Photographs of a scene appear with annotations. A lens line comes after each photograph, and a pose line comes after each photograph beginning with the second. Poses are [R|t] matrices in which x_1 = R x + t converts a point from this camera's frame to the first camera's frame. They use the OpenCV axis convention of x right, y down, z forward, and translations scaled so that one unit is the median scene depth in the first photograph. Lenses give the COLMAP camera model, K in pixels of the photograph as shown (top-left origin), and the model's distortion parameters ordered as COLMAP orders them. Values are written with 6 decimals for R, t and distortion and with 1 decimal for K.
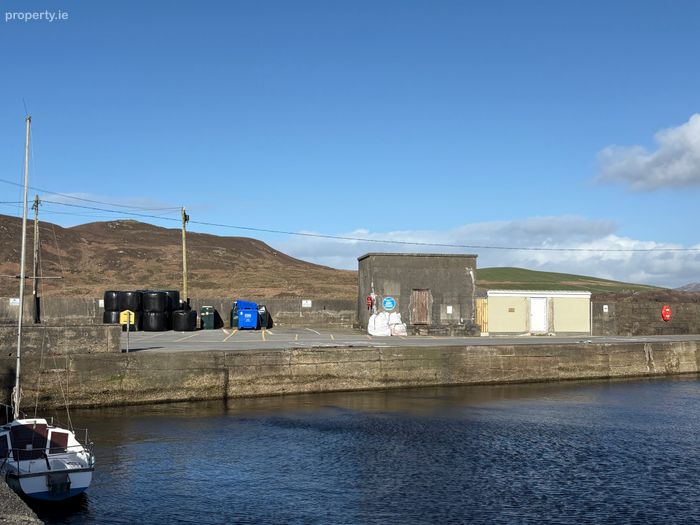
lens RADIAL K [[855.1, 0, 350.0], [0, 855.1, 262.5], [0, 0, 1]] dist [0.131949, 0.015951]
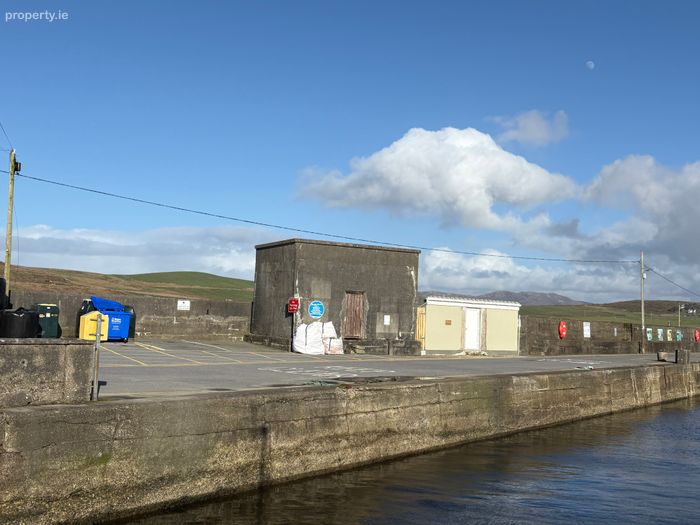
lens RADIAL K [[852.2, 0, 350.0], [0, 852.2, 262.5], [0, 0, 1]] dist [0.111172, -0.084111]
pose [[0.940311, 0.053116, 0.336145, -0.178072], [-0.051272, 0.998581, -0.014364, 0.017207], [-0.336431, -0.003728, 0.941701, 0.310758]]
